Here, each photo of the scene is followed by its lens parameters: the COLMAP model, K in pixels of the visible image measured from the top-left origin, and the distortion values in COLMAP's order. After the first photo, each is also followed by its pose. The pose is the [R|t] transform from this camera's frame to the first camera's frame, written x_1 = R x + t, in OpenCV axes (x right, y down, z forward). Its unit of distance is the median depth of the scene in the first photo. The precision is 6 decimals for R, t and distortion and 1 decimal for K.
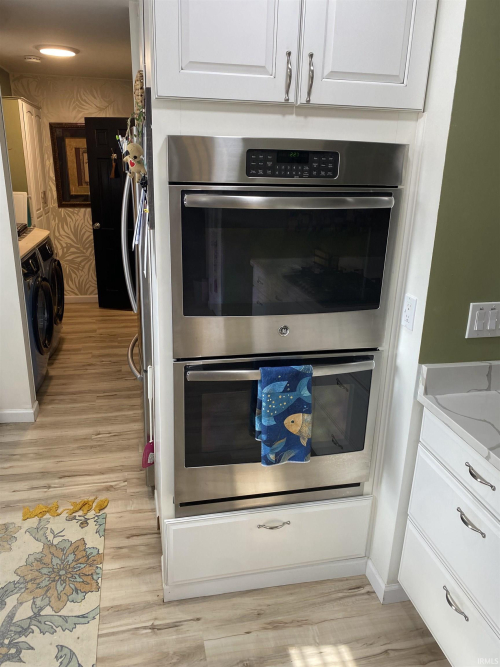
lens RADIAL K [[501.2, 0, 245.9], [0, 501.2, 329.1], [0, 0, 1]] dist [0.019821, -0.027032]
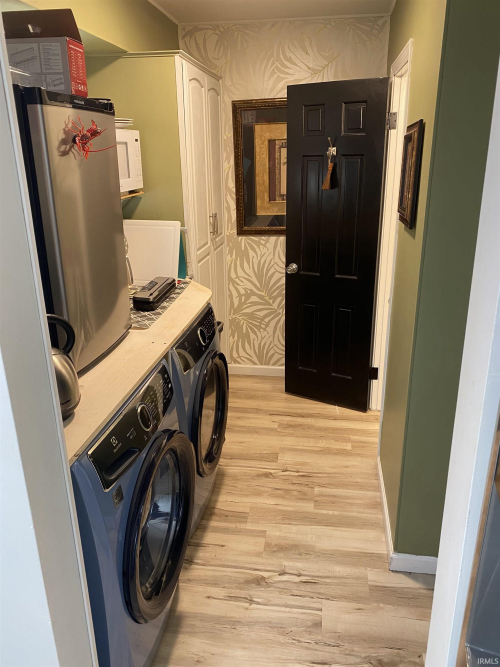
lens RADIAL K [[501.2, 0, 248.0], [0, 501.2, 337.9], [0, 0, 1]] dist [0.019821, -0.027032]
pose [[0.934335, 0.084922, -0.346130, -0.129001], [-0.073921, 0.996253, 0.044888, -0.143737], [0.348645, -0.016354, 0.937112, 0.408204]]
